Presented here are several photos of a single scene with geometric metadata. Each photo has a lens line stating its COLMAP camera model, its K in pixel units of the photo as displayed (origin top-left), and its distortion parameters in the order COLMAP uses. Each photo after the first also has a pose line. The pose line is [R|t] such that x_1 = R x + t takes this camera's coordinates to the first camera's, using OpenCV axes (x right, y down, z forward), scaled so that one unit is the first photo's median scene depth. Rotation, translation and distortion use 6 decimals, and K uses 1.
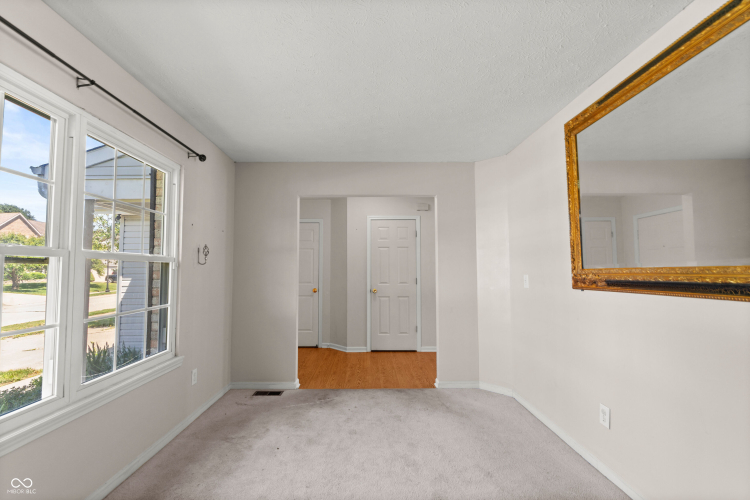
lens RADIAL K [[326.0, 0, 367.1], [0, 326.0, 252.3], [0, 0, 1]] dist [-0.008597, 0.000452]
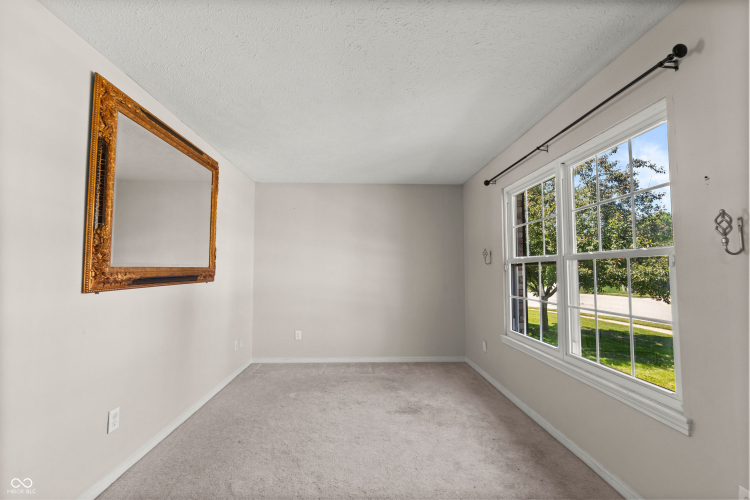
lens RADIAL K [[326.0, 0, 367.1], [0, 326.0, 252.3], [0, 0, 1]] dist [-0.008597, 0.000452]
pose [[-0.999759, -0.001762, -0.021877, 0.002449], [0.000687, 0.993770, -0.111446, 0.108942], [0.021937, -0.111434, -0.993530, 1.870392]]
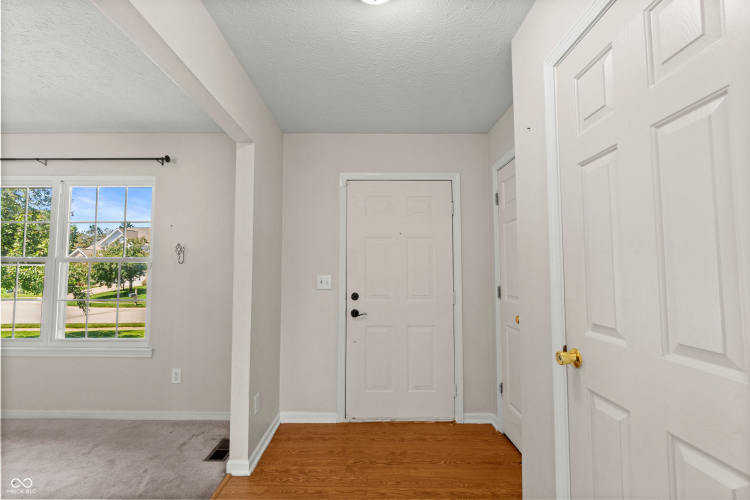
lens RADIAL K [[326.0, 0, 367.1], [0, 326.0, 252.3], [0, 0, 1]] dist [-0.008597, 0.000452]
pose [[-0.004762, -0.057400, -0.998340, 0.617838], [0.053563, 0.996903, -0.057573, 0.117495], [0.998553, -0.053748, -0.001673, 2.053413]]
